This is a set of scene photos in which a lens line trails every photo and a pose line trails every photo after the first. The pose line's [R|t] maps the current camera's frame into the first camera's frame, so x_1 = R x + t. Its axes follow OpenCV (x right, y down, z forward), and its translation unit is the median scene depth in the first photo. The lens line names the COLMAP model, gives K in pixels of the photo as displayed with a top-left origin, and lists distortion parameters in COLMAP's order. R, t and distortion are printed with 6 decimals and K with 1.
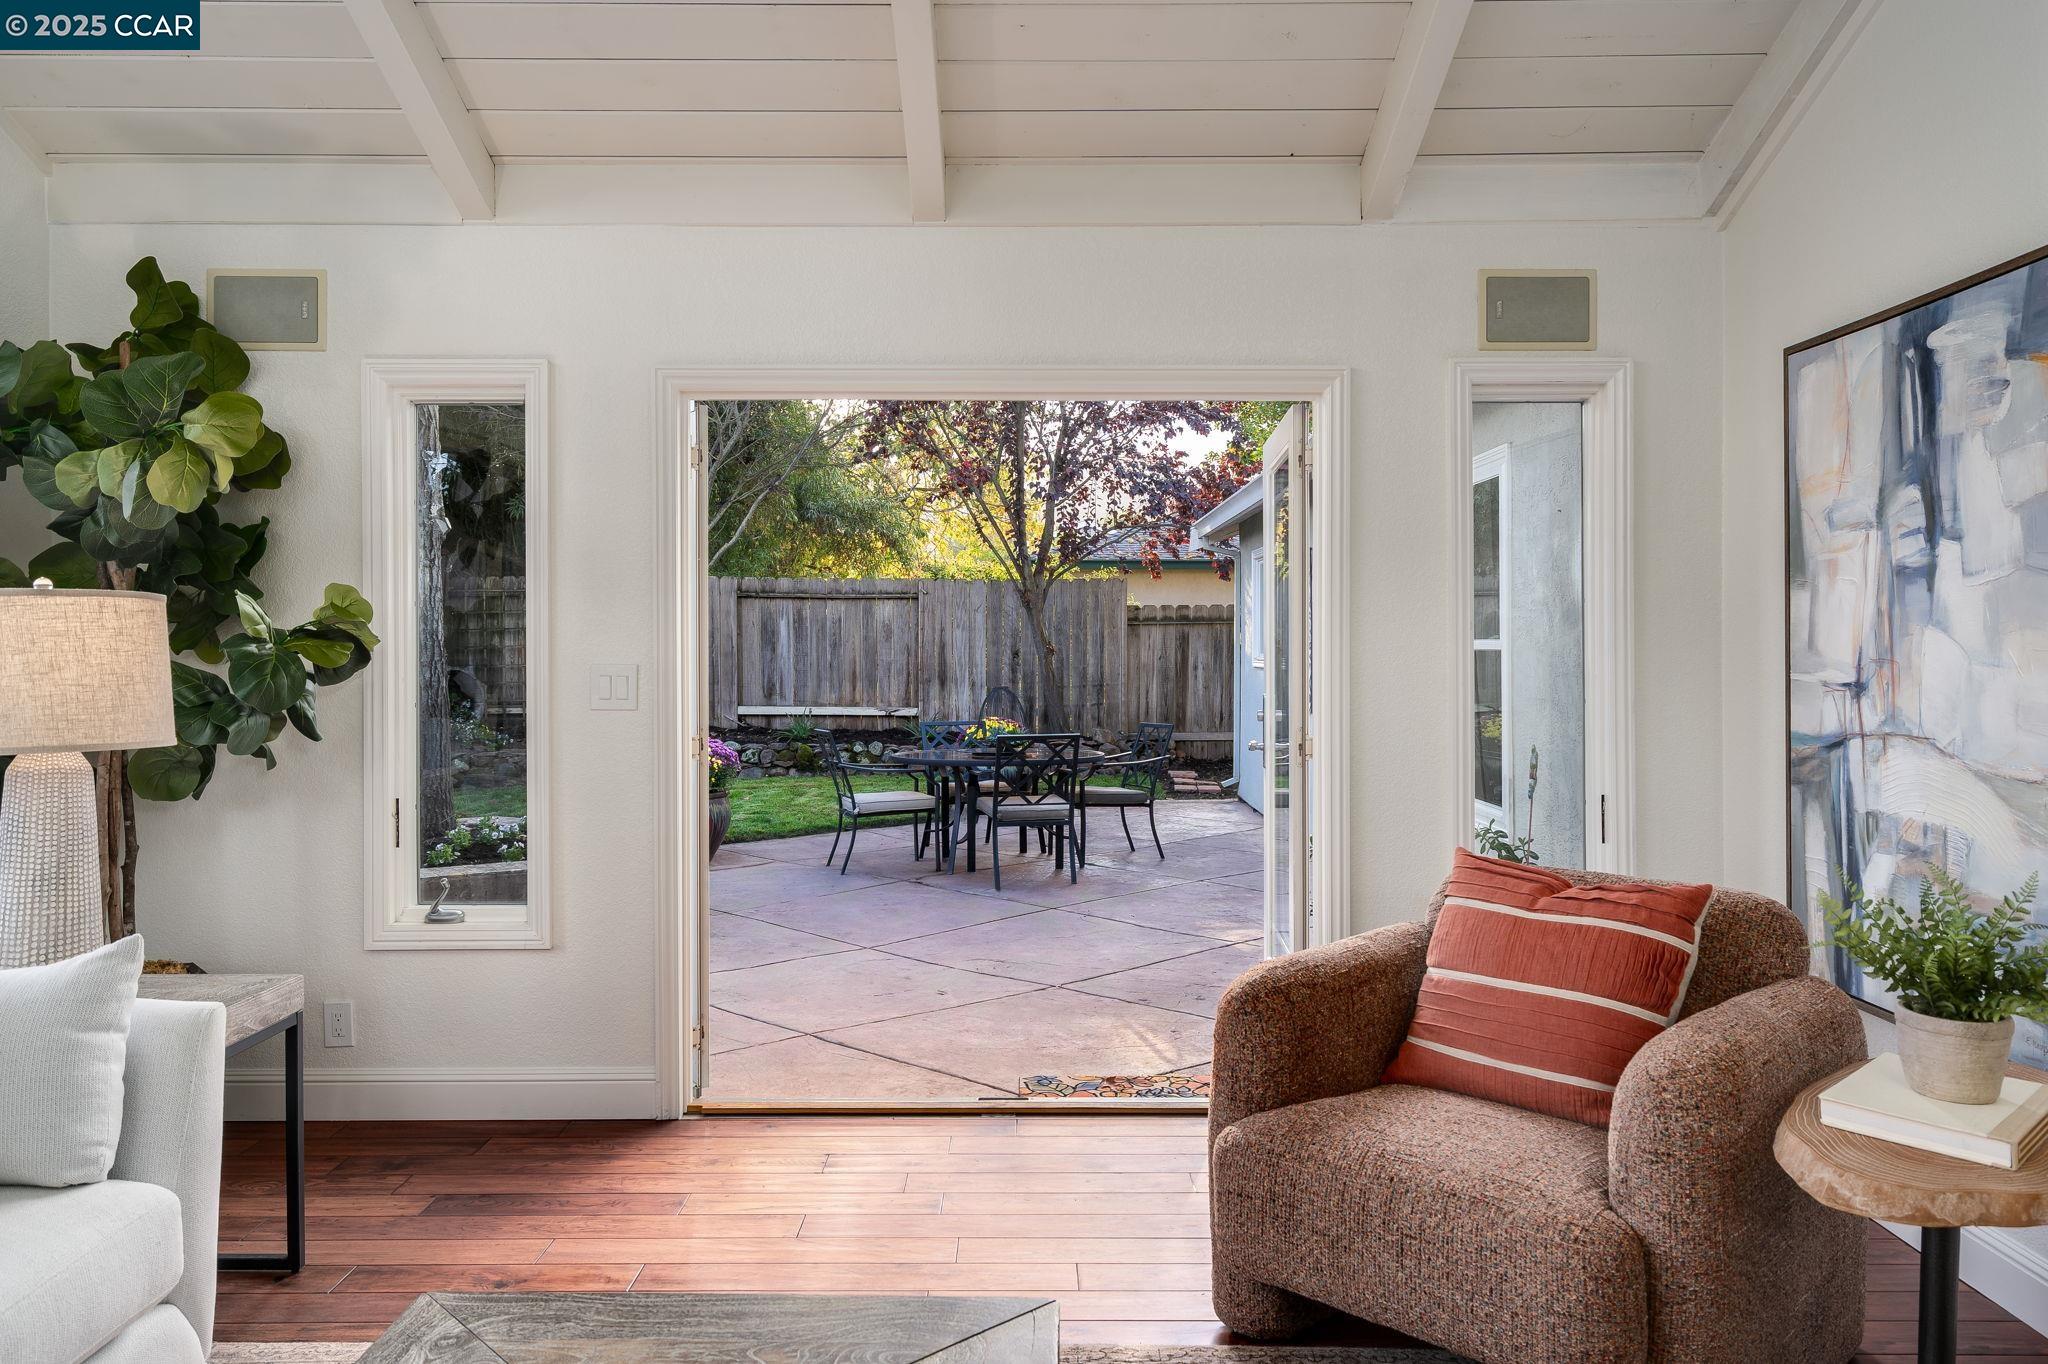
lens RADIAL K [[1427.0, 0, 1032.3], [0, 1427.0, 653.8], [0, 0, 1]] dist [0.002708, 0.001876]
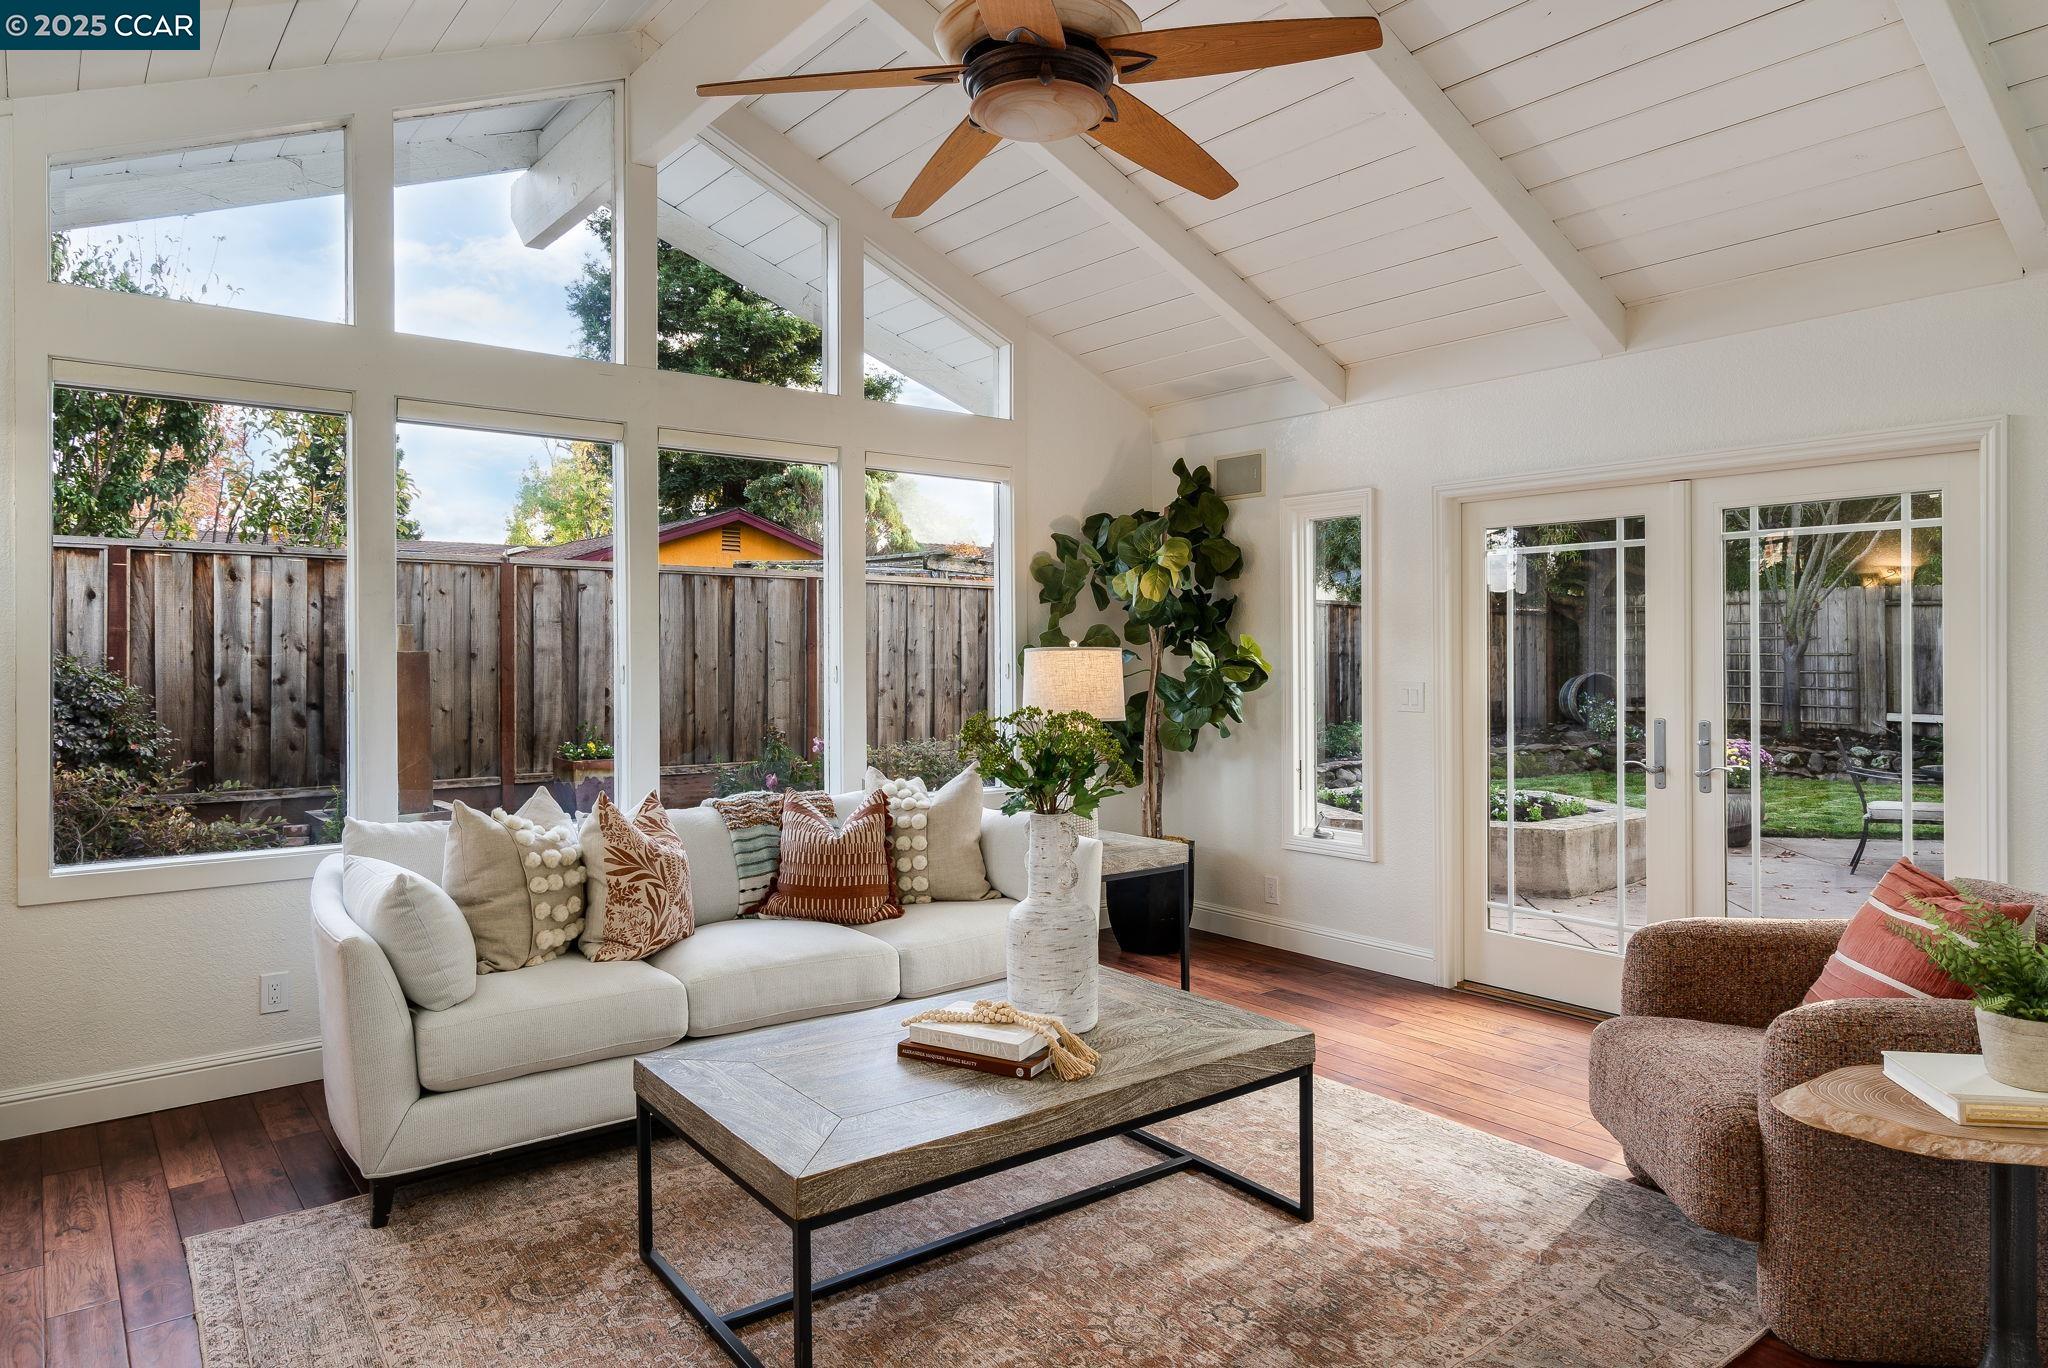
lens RADIAL K [[1252.9, 0, 1024.0], [0, 1252.9, 645.9], [0, 0, 1]] dist [0.007023, 0.004293]
pose [[0.616954, -0.003585, -0.786991, 0.548276], [-0.001161, 0.999984, -0.005465, -0.025417], [0.786999, 0.004285, 0.616940, -0.167535]]
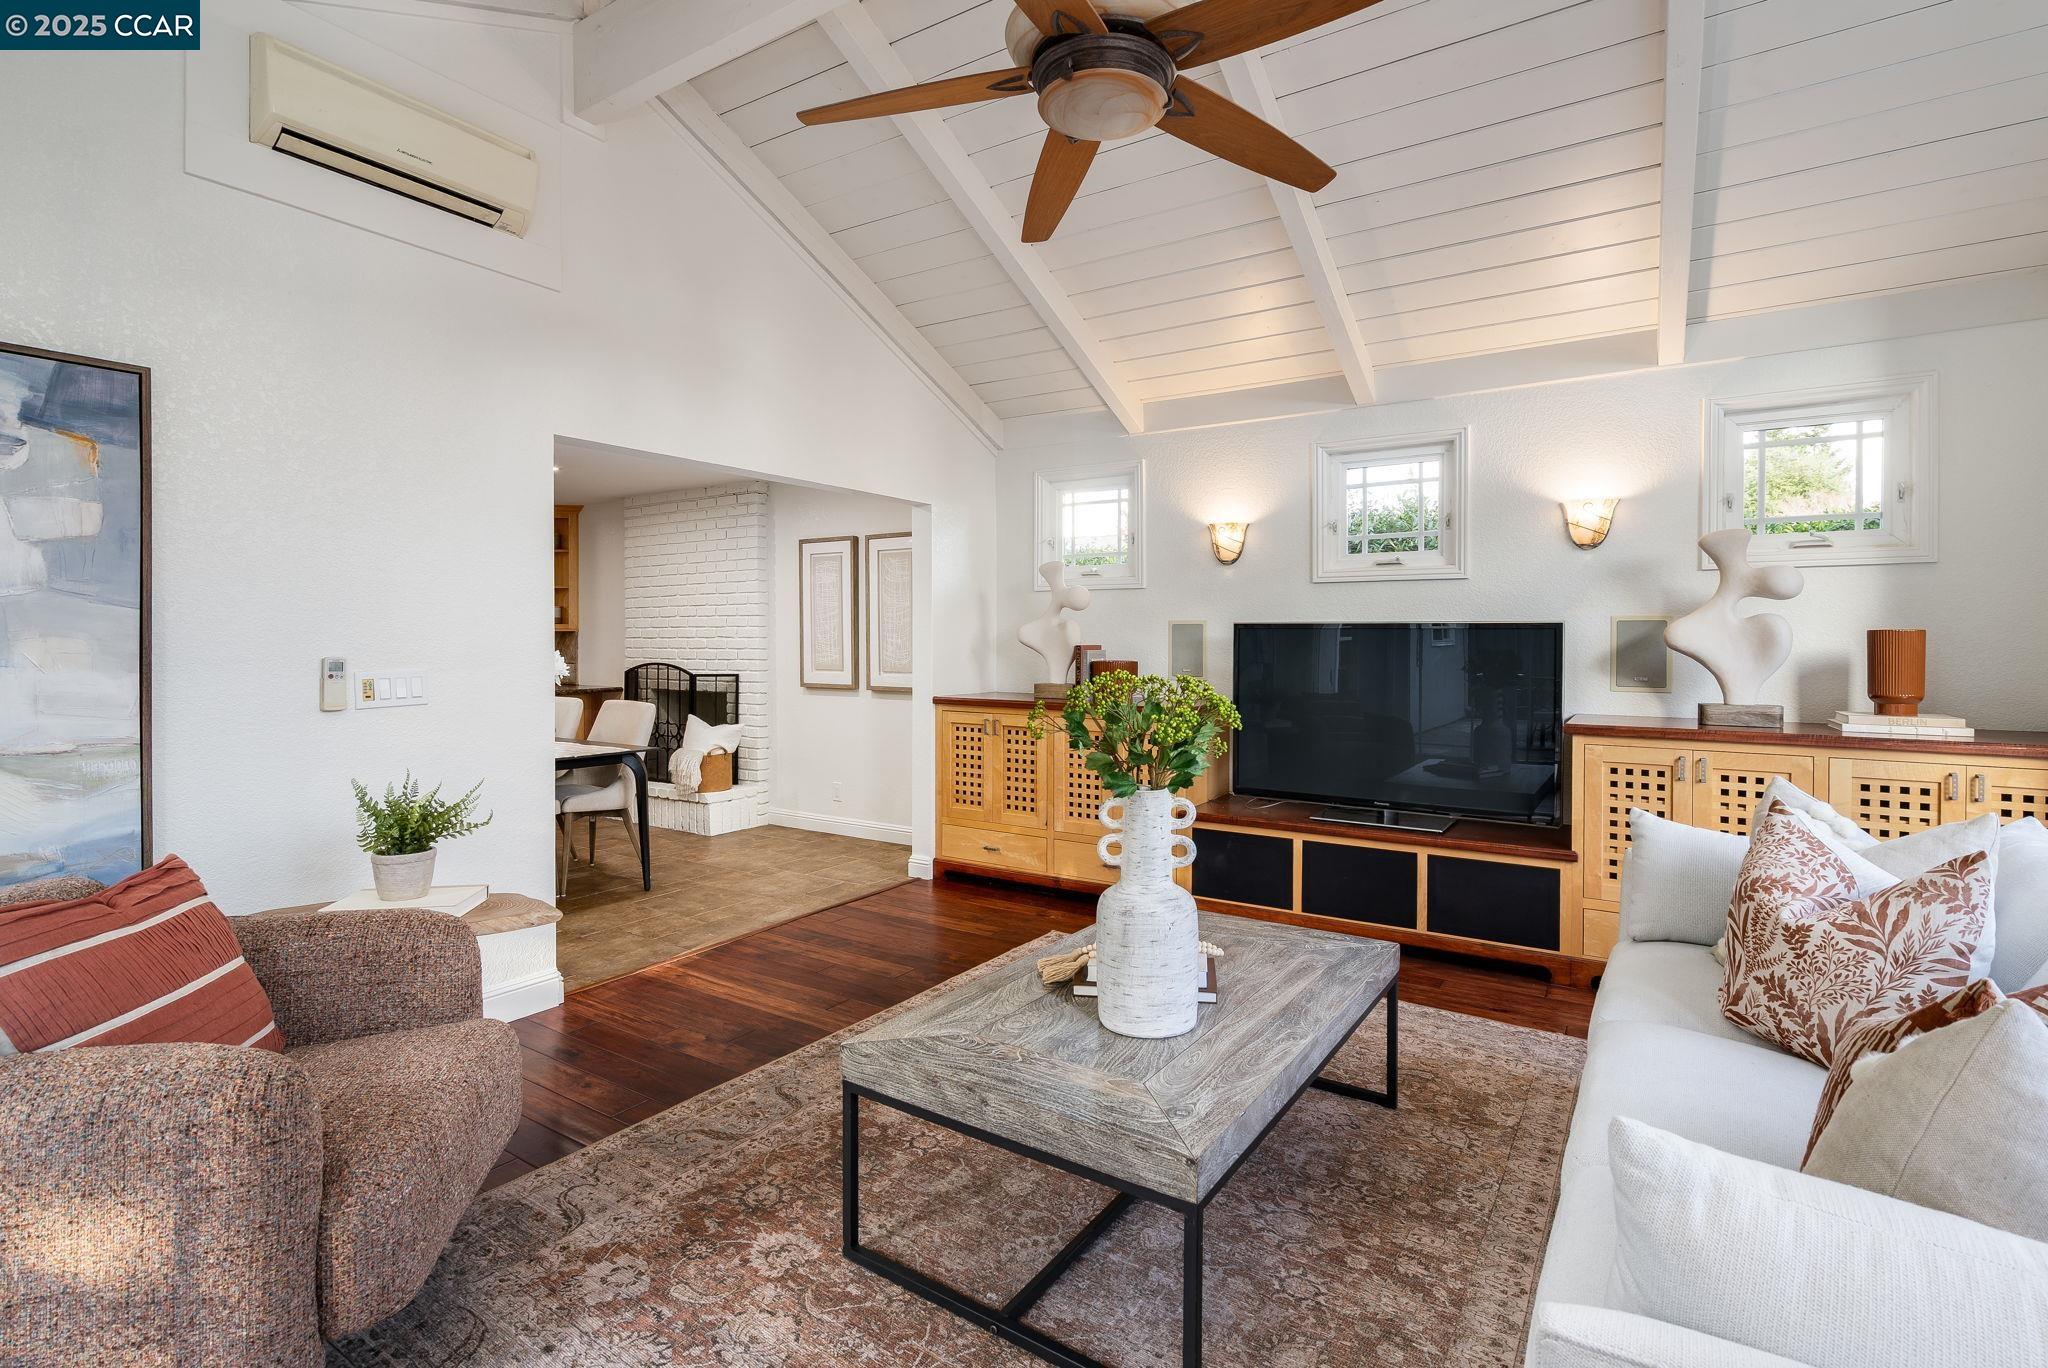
lens RADIAL K [[968.1, 0, 1026.3], [0, 968.1, 637.3], [0, 0, 1]] dist [-0.000084, 0.000090]
pose [[-0.837195, 0.000740, 0.546904, -0.391729], [0.002571, 0.999993, 0.002582, -0.012795], [-0.546899, 0.003567, -0.837191, 0.915674]]
